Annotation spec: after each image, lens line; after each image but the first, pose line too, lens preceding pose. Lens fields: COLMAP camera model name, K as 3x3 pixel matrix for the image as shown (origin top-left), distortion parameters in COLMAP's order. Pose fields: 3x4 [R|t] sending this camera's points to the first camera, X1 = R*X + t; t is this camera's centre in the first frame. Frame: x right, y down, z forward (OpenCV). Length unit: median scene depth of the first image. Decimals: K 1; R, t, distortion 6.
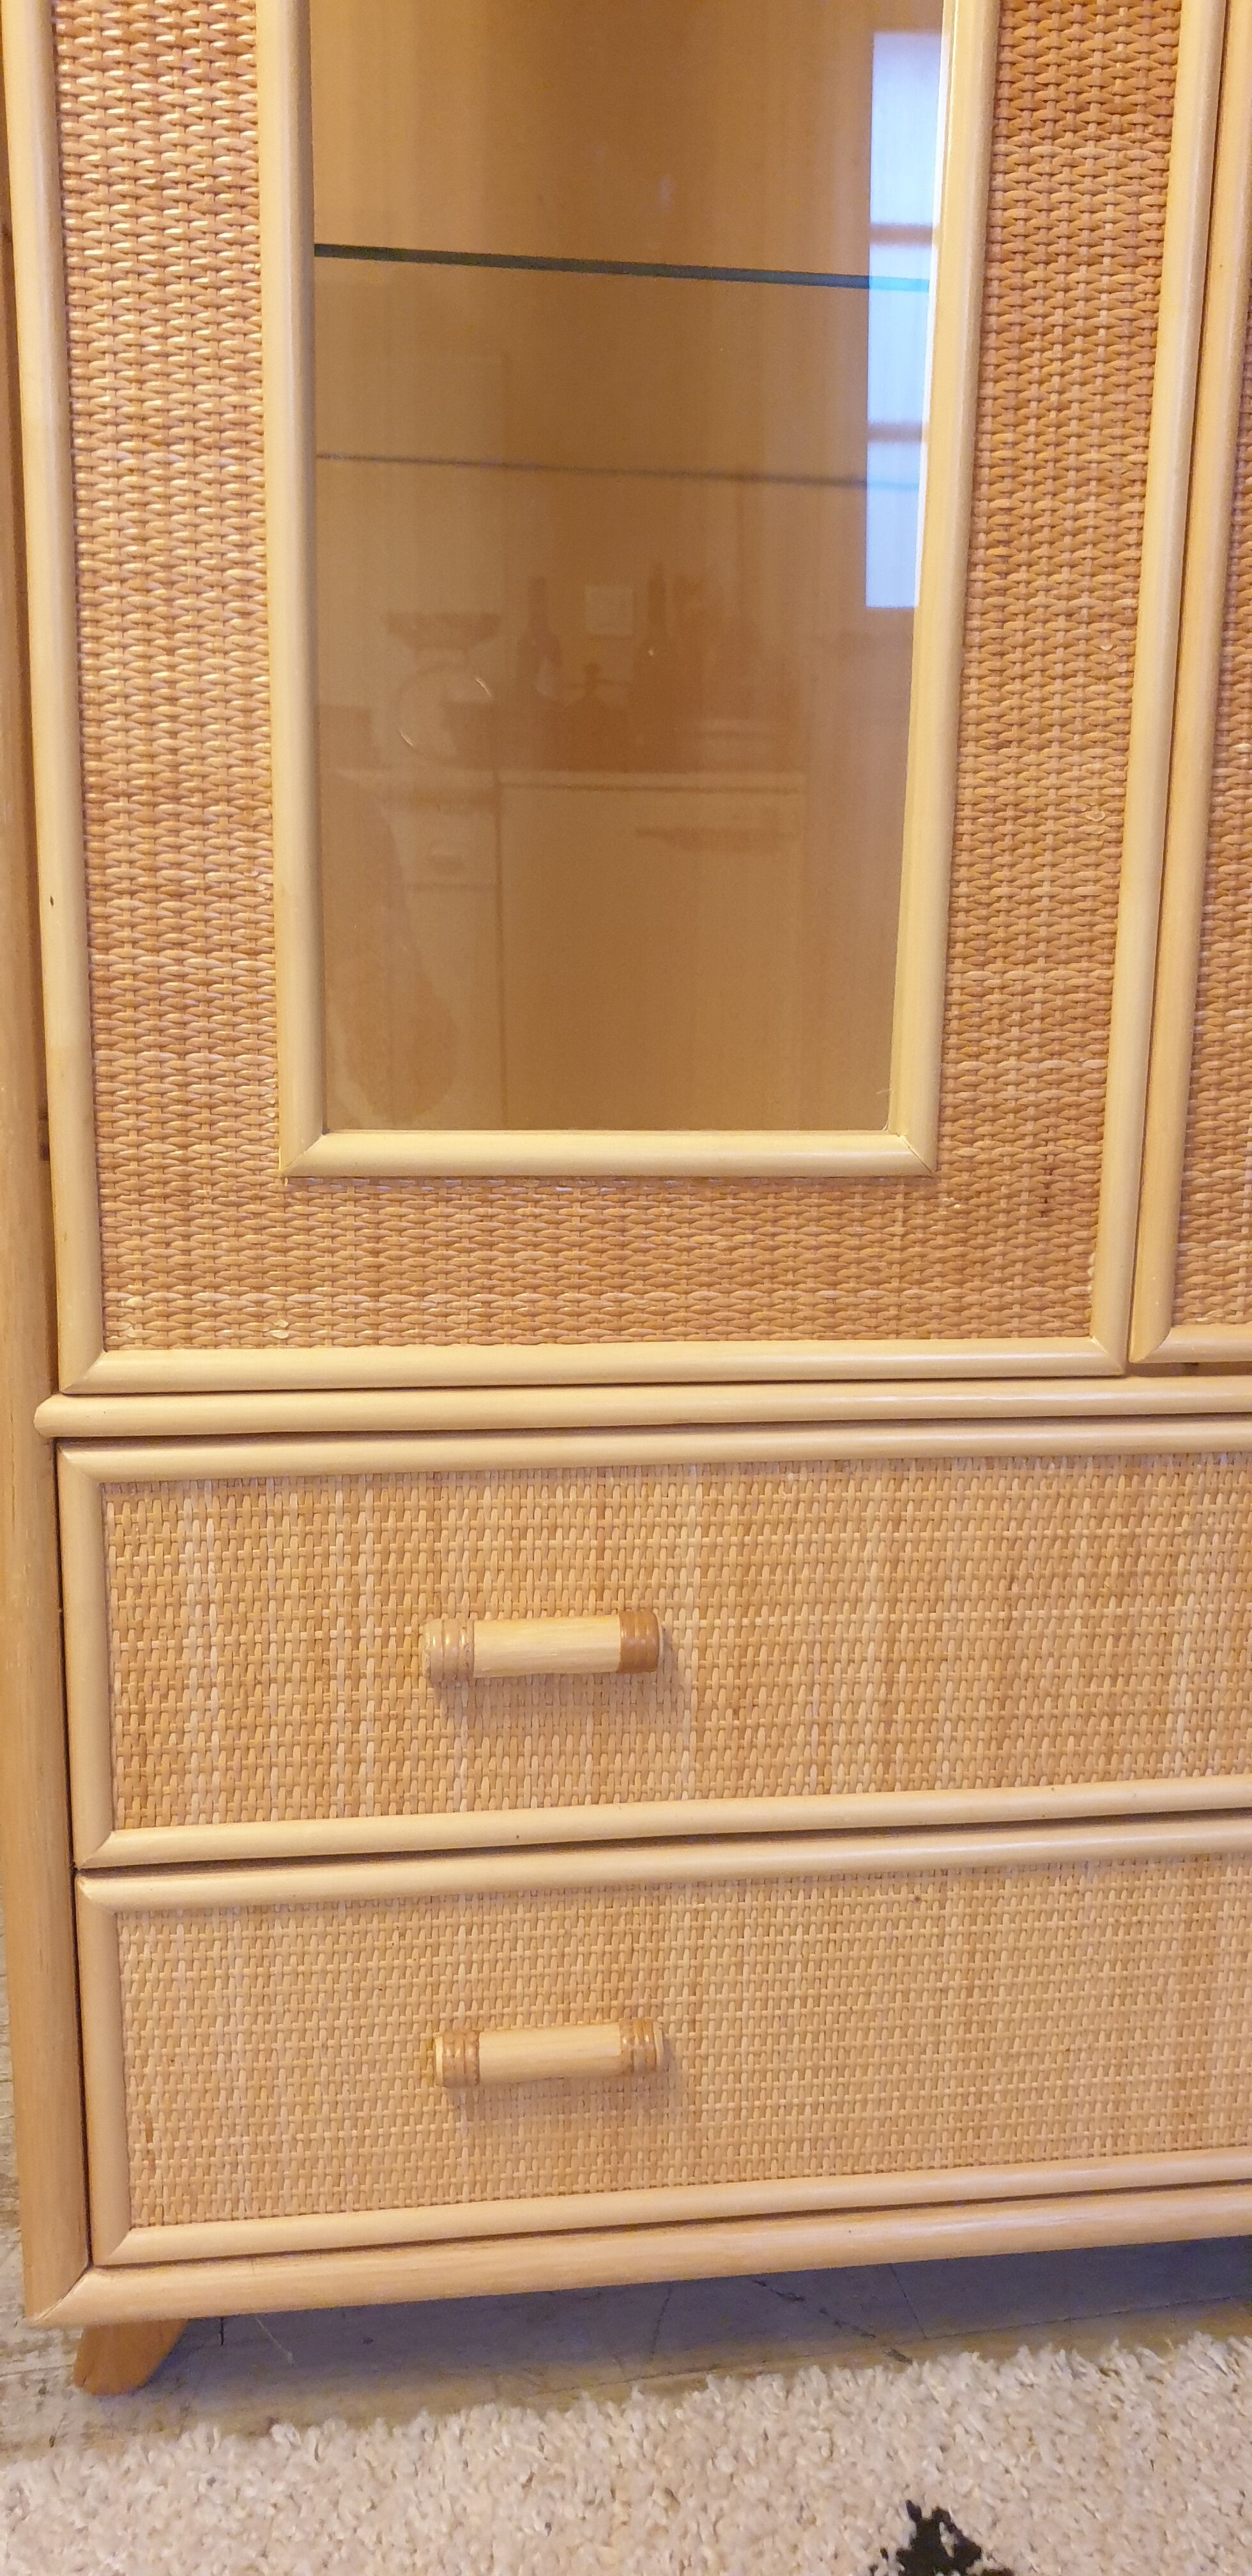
lens RADIAL K [[2014.4, 0, 661.2], [0, 2014.4, 1273.0], [0, 0, 1]] dist [0.046889, -0.029077]
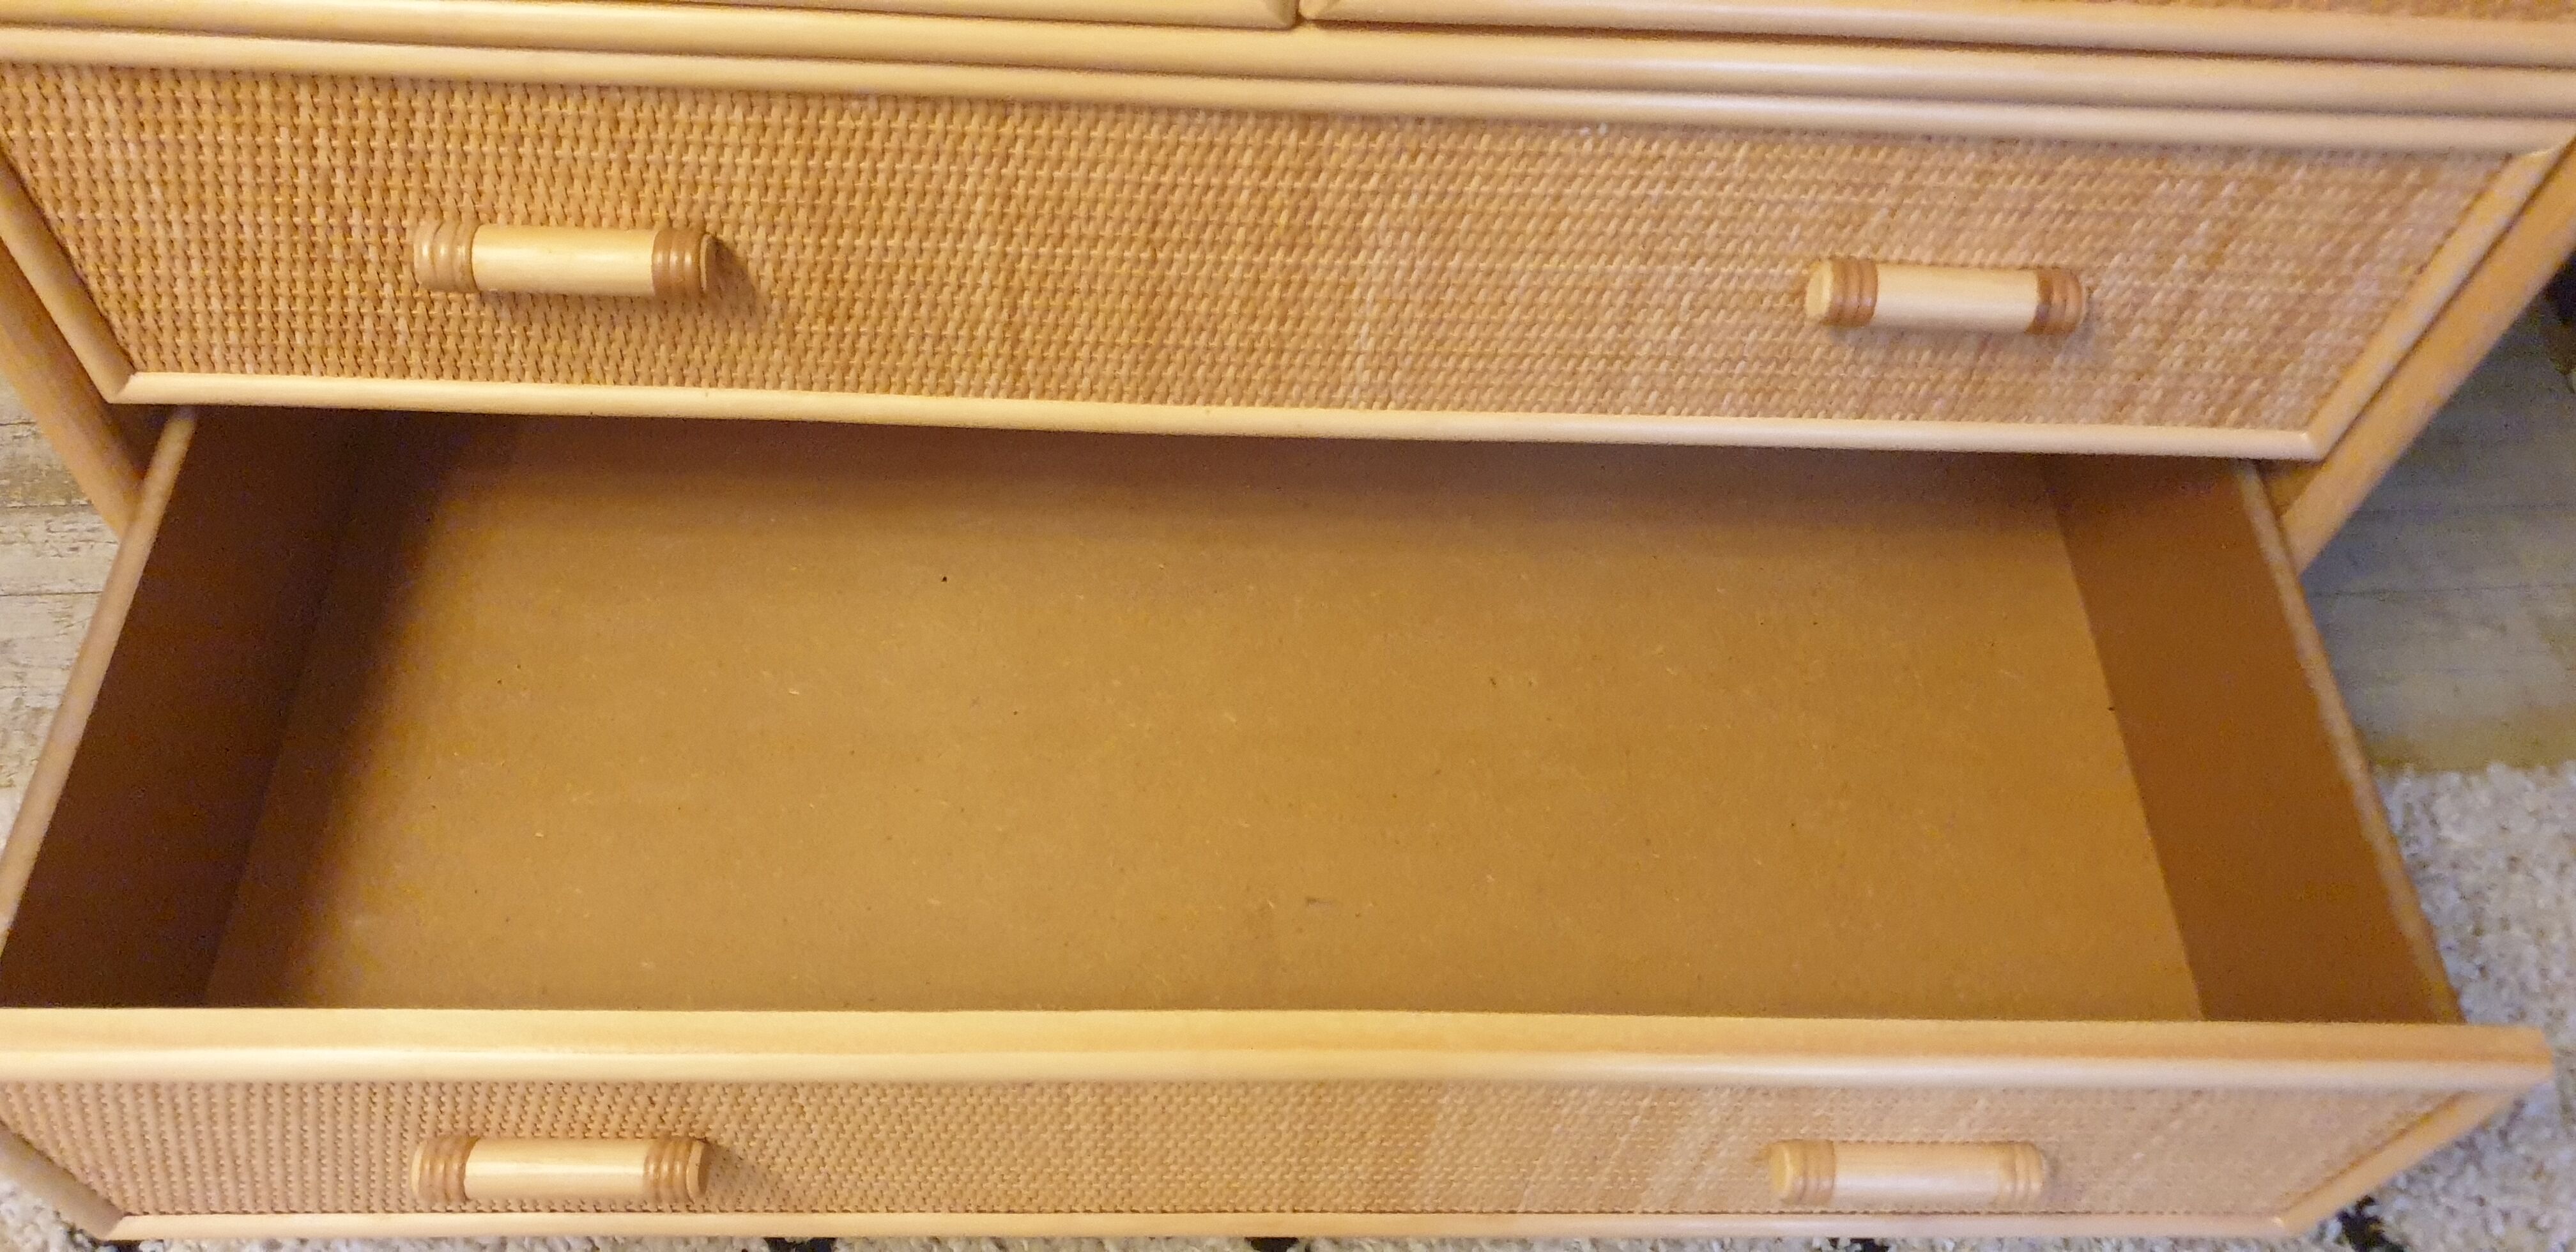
lens RADIAL K [[2014.4, 0, 1292.6], [0, 2014.4, 638.0], [0, 0, 1]] dist [0.046889, -0.029077]
pose [[0.992429, 0.121098, -0.020495, 0.277375], [-0.071937, 0.708378, 0.702157, -0.320713], [0.099548, -0.695367, 0.711727, 0.317505]]
